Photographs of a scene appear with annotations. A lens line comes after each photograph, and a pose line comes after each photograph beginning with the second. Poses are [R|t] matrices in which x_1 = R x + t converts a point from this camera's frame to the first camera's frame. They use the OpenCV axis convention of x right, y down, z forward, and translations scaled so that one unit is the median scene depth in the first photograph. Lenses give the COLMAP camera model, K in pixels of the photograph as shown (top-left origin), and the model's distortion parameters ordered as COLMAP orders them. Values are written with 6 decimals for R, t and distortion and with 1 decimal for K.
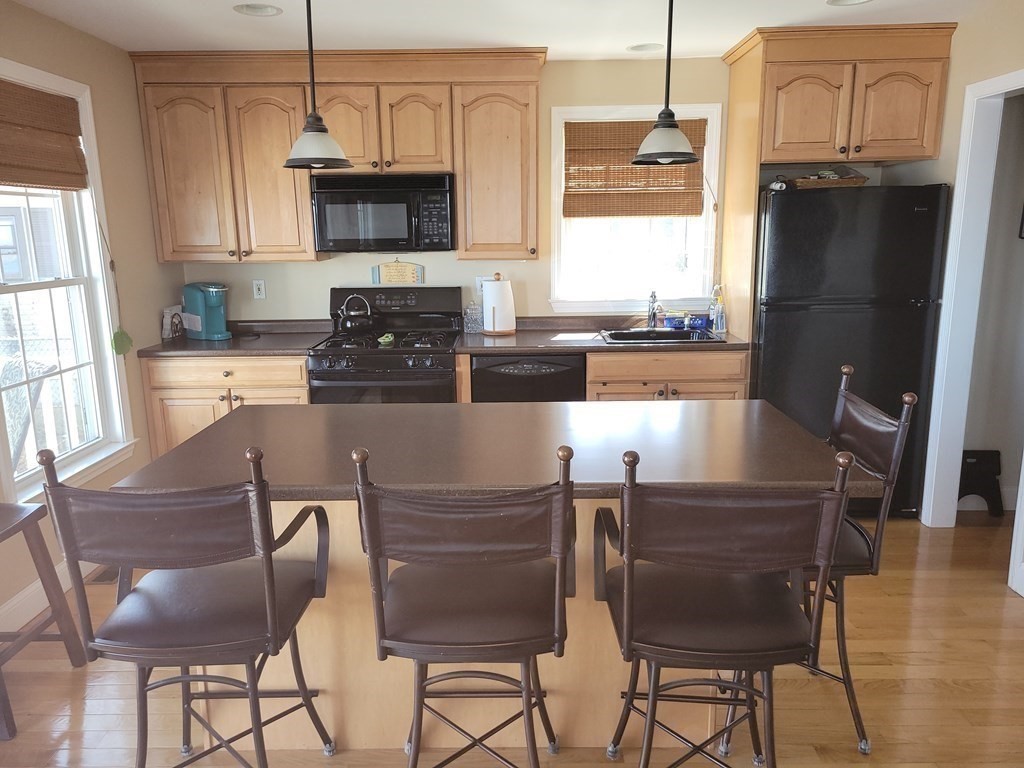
lens RADIAL K [[760.8, 0, 510.4], [0, 760.8, 388.0], [0, 0, 1]] dist [0.043599, -0.027825]
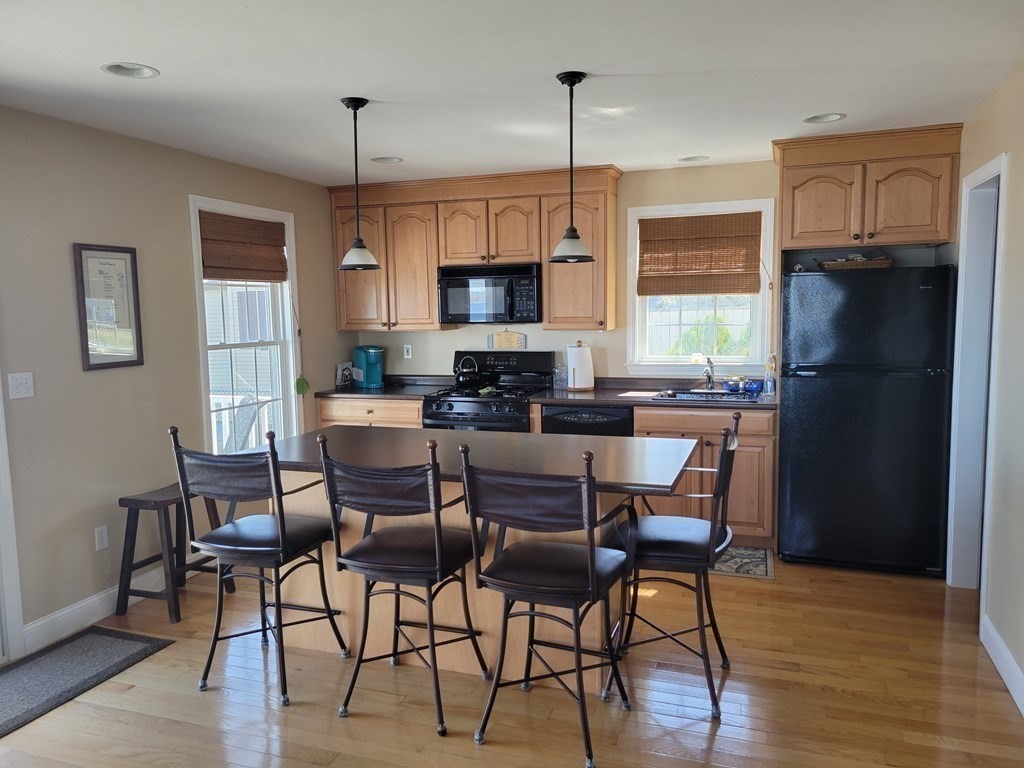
lens RADIAL K [[760.8, 0, 515.3], [0, 760.8, 382.7], [0, 0, 1]] dist [0.043599, -0.027825]
pose [[0.945555, 0.028648, -0.324200, 0.309779], [-0.061515, 0.993895, -0.091588, 0.037910], [0.319597, 0.106545, 0.941544, -0.195883]]
